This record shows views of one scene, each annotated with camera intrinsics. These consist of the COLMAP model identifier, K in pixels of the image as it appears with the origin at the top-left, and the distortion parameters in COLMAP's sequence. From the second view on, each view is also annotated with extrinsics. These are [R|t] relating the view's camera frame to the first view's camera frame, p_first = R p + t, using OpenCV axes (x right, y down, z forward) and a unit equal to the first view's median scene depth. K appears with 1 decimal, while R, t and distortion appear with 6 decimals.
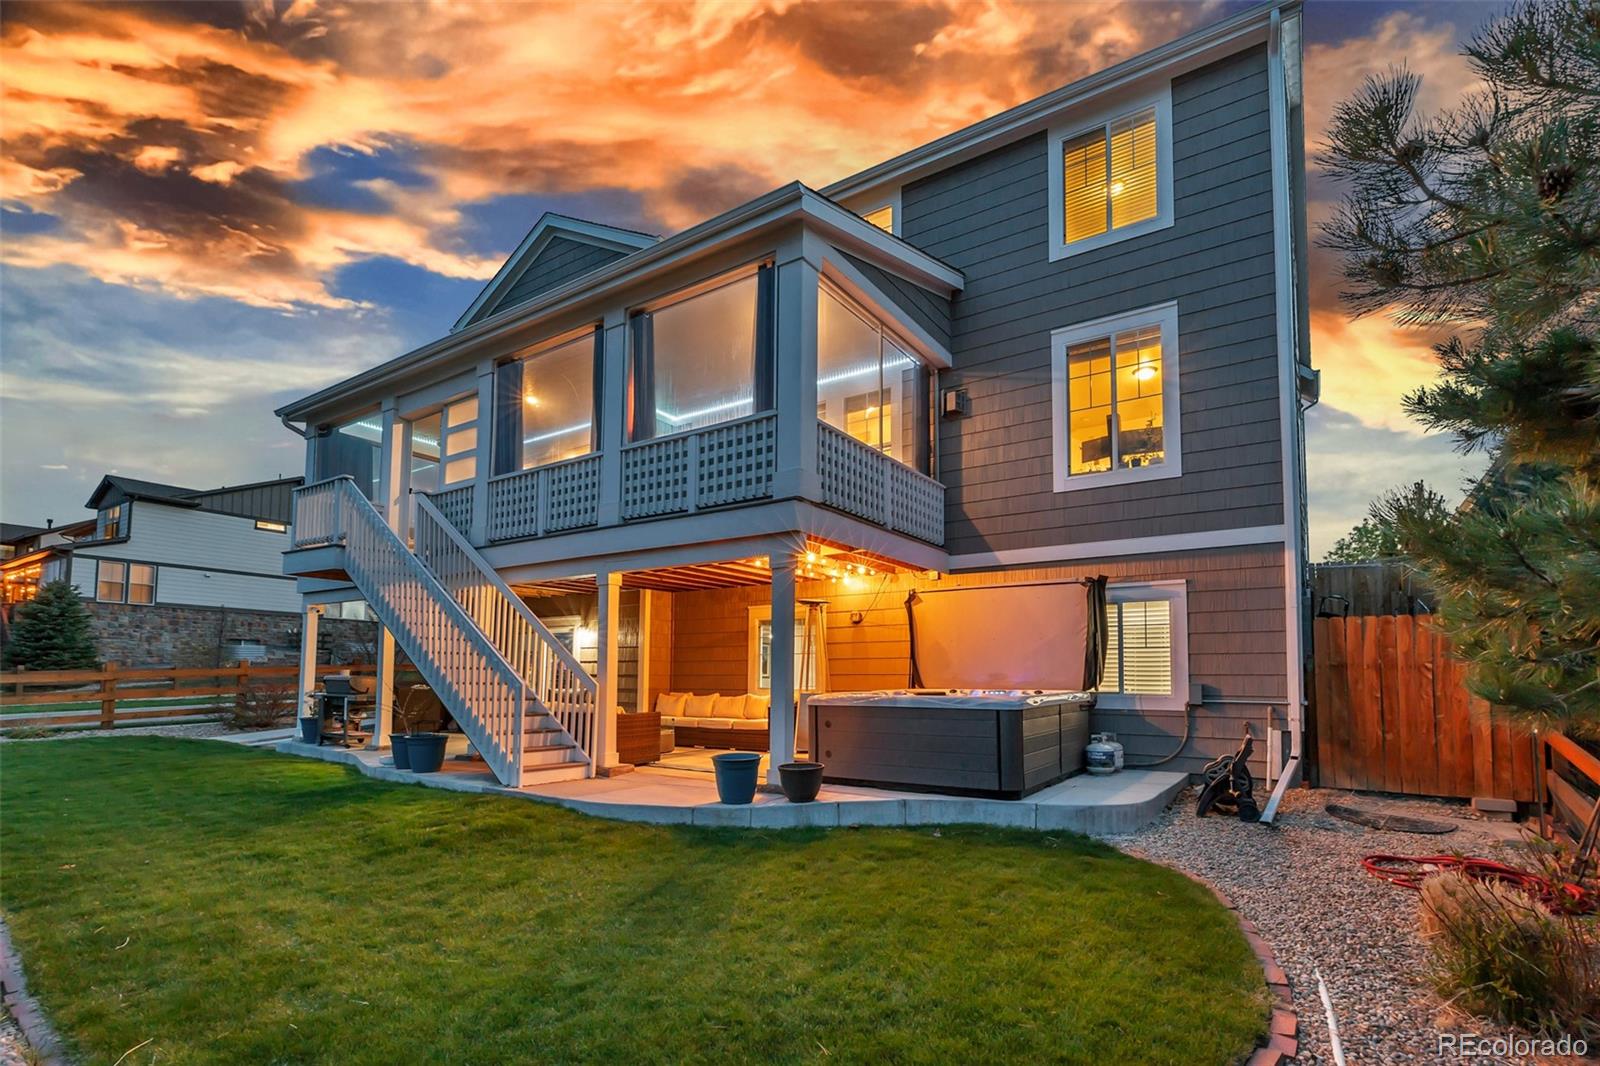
lens RADIAL K [[762.7, 0, 799.8], [0, 762.7, 593.8], [0, 0, 1]] dist [0.000163, -0.000001]
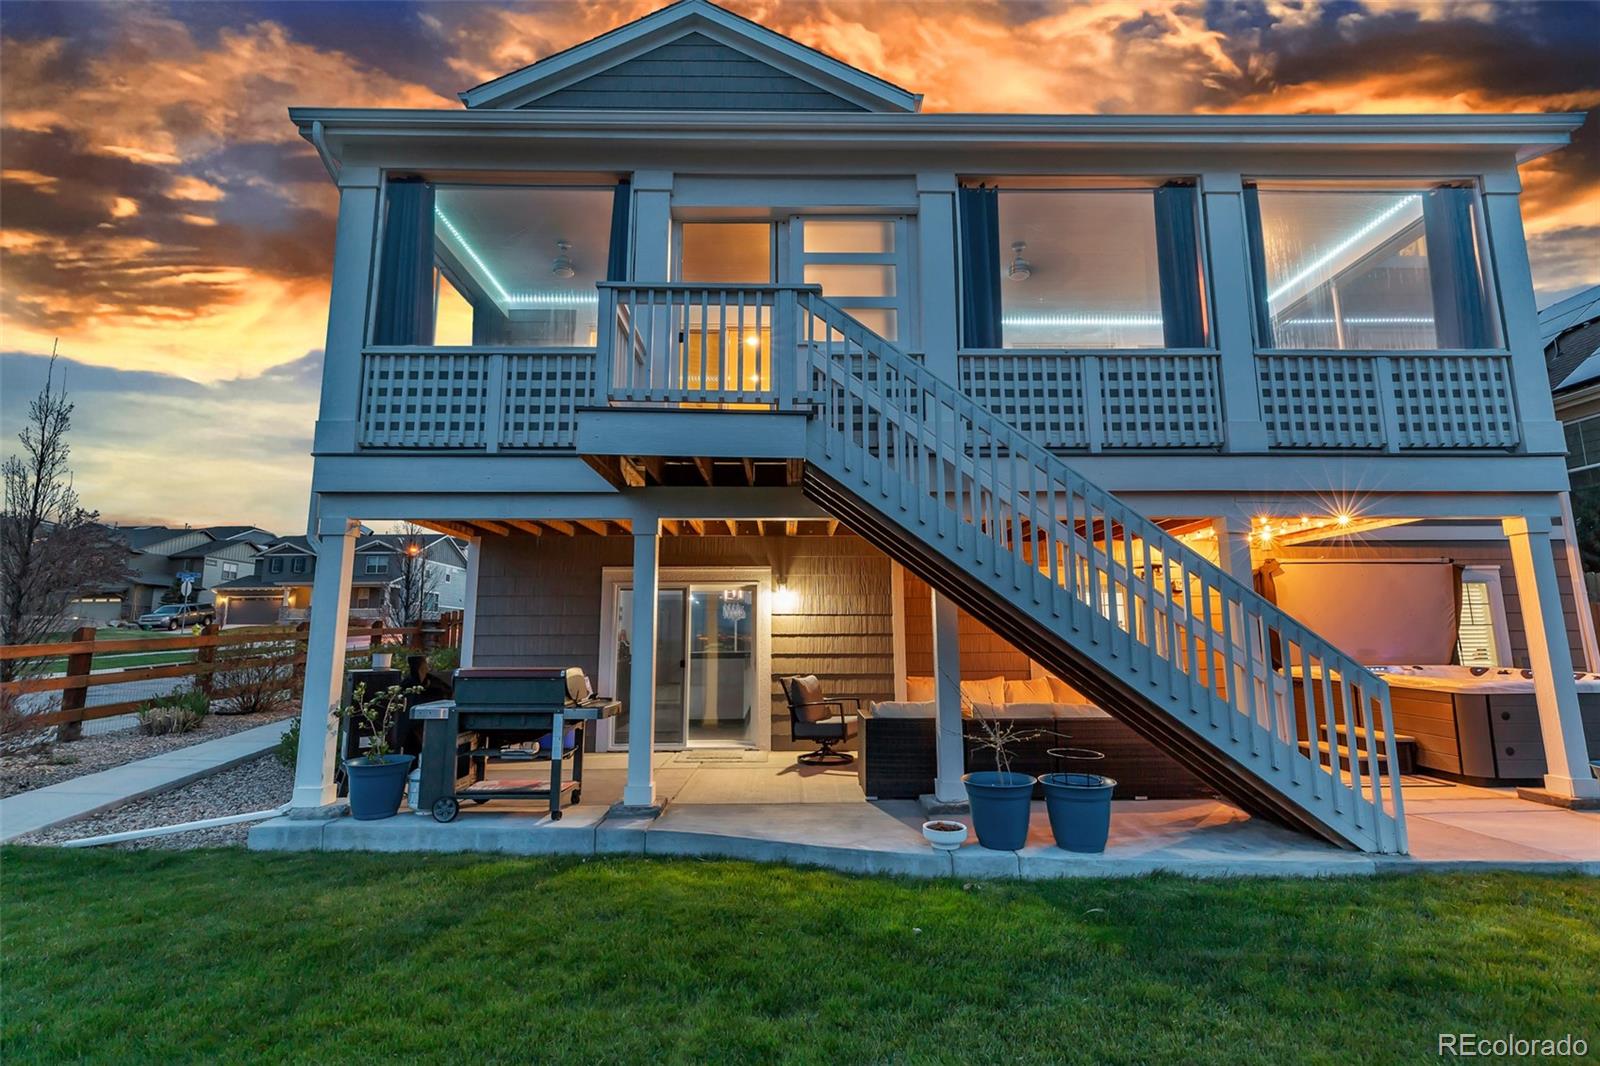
lens RADIAL K [[735.9, 0, 800.0], [0, 735.9, 533.0], [0, 0, 1]] dist [0.000679, 0.000012]
pose [[0.817265, 0.091629, 0.568931, -0.813940], [-0.054385, 0.995135, -0.082148, 0.054808], [-0.573690, 0.036195, 0.818272, 0.559901]]
